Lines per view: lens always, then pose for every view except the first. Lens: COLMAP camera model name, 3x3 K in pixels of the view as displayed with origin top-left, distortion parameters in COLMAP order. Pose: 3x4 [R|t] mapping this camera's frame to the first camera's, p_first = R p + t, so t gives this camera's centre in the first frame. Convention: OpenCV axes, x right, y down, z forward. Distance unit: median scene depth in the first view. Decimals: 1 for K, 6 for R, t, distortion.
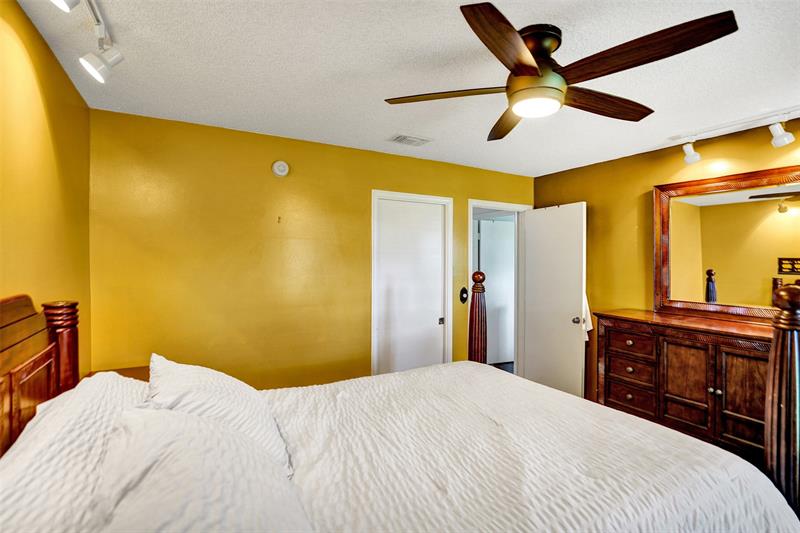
lens RADIAL K [[377.4, 0, 398.4], [0, 377.4, 268.7], [0, 0, 1]] dist [-0.056940, 0.015288]
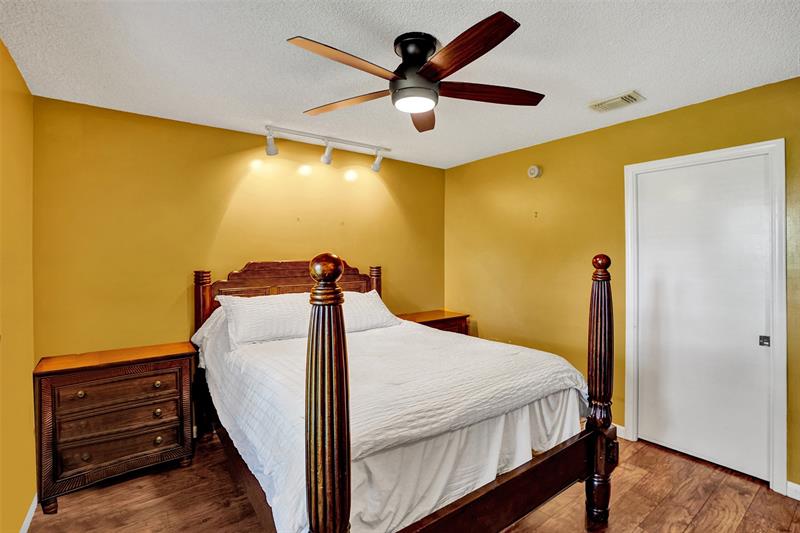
lens RADIAL K [[377.4, 0, 398.4], [0, 377.4, 268.7], [0, 0, 1]] dist [-0.056940, 0.015288]
pose [[0.147245, 0.044559, -0.988096, 0.819265], [-0.014521, 0.998974, 0.042886, -0.000687], [0.988993, 0.008033, 0.147741, 0.390788]]
